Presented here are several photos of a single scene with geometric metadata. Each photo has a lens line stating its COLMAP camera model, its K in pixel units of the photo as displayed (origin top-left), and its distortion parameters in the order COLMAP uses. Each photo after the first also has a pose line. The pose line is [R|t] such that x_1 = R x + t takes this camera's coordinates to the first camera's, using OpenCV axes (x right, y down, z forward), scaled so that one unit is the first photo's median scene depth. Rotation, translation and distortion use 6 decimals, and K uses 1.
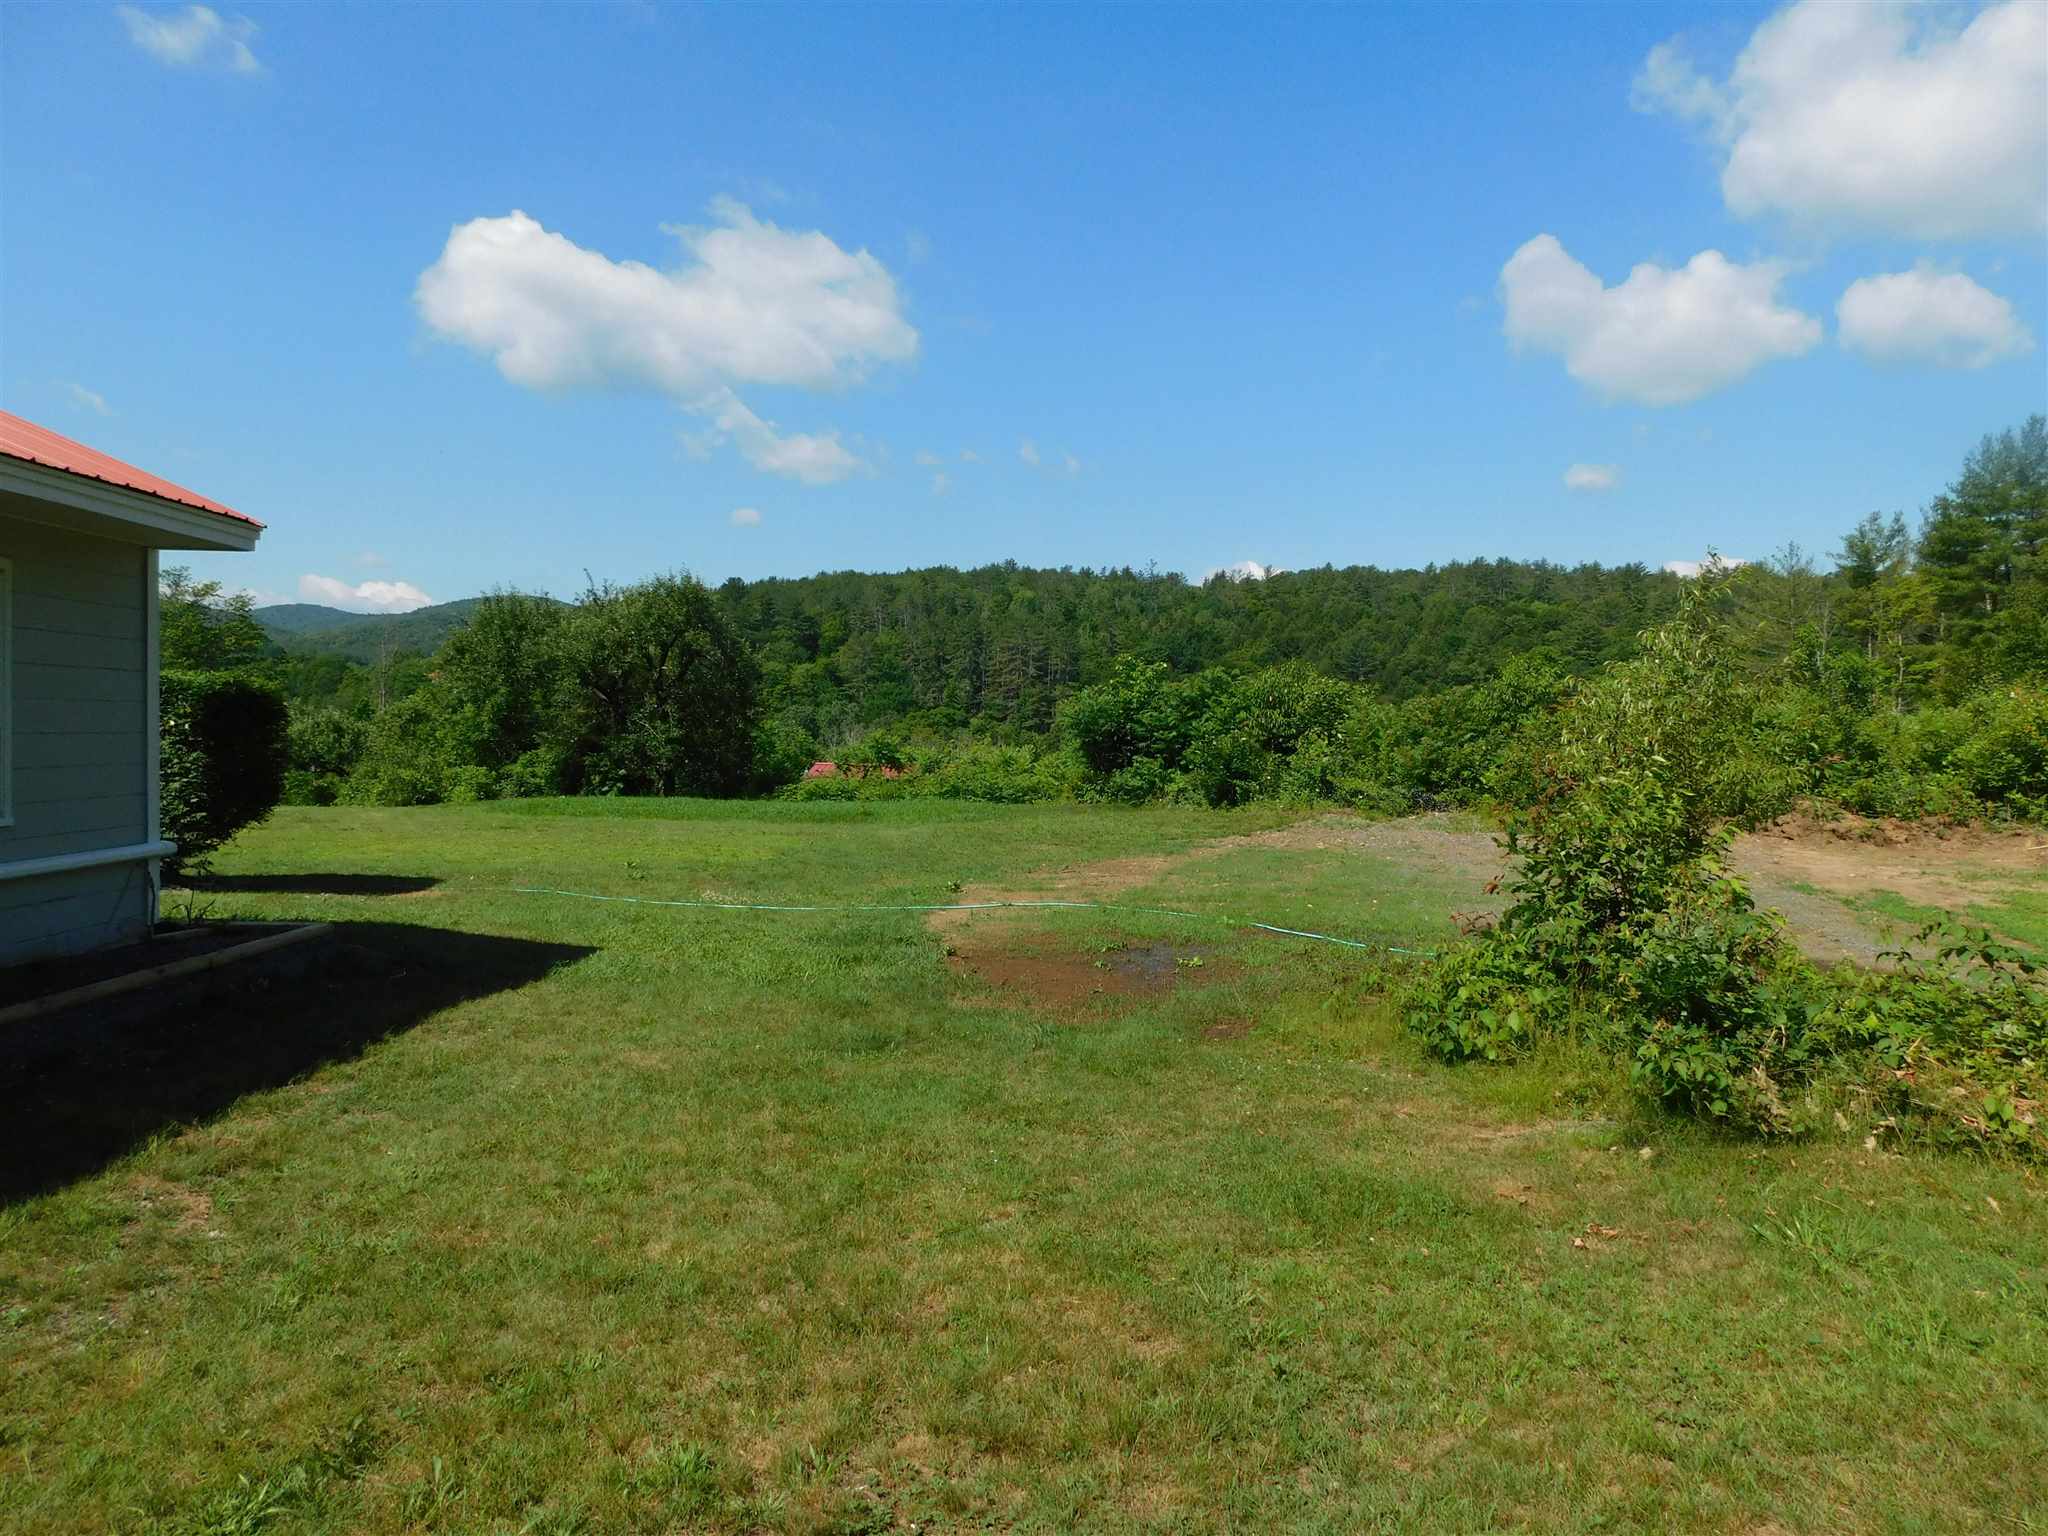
lens RADIAL K [[1354.3, 0, 1011.9], [0, 1354.3, 772.3], [0, 0, 1]] dist [-0.066961, 0.051281]
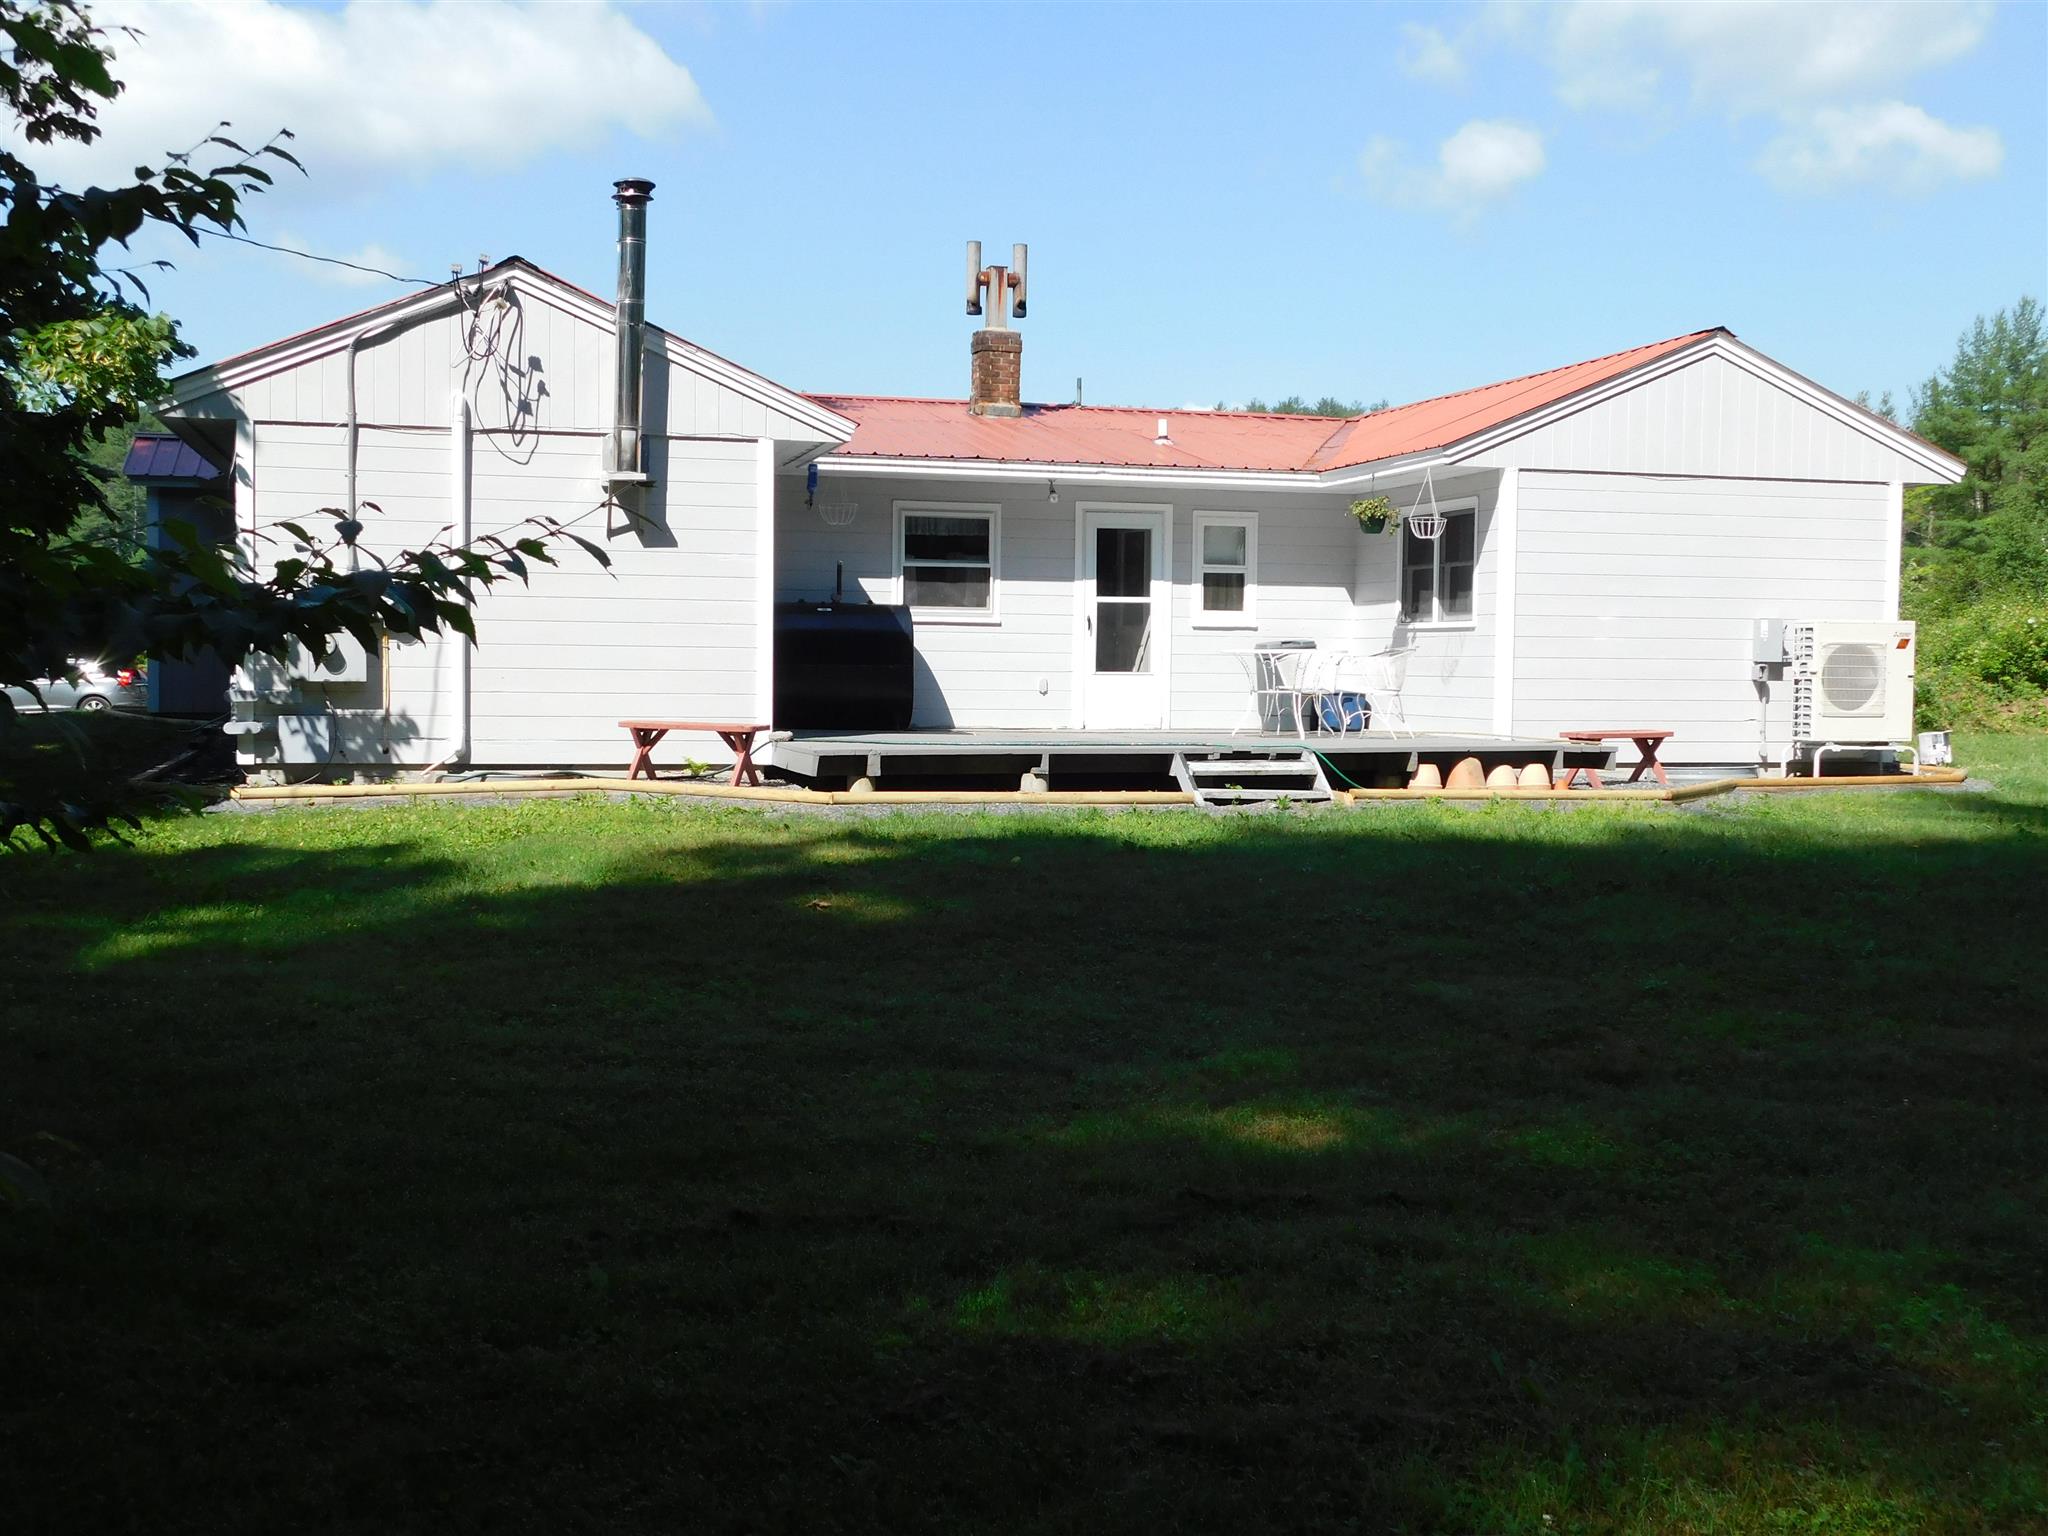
lens RADIAL K [[2161.5, 0, 1025.4], [0, 2161.5, 768.4], [0, 0, 1]] dist [-0.012158, 0.000000]
pose [[0.975404, -0.008263, 0.220268, -0.218489], [0.003176, 0.999720, 0.023442, 0.016150], [-0.220400, -0.022166, 0.975158, -0.287507]]
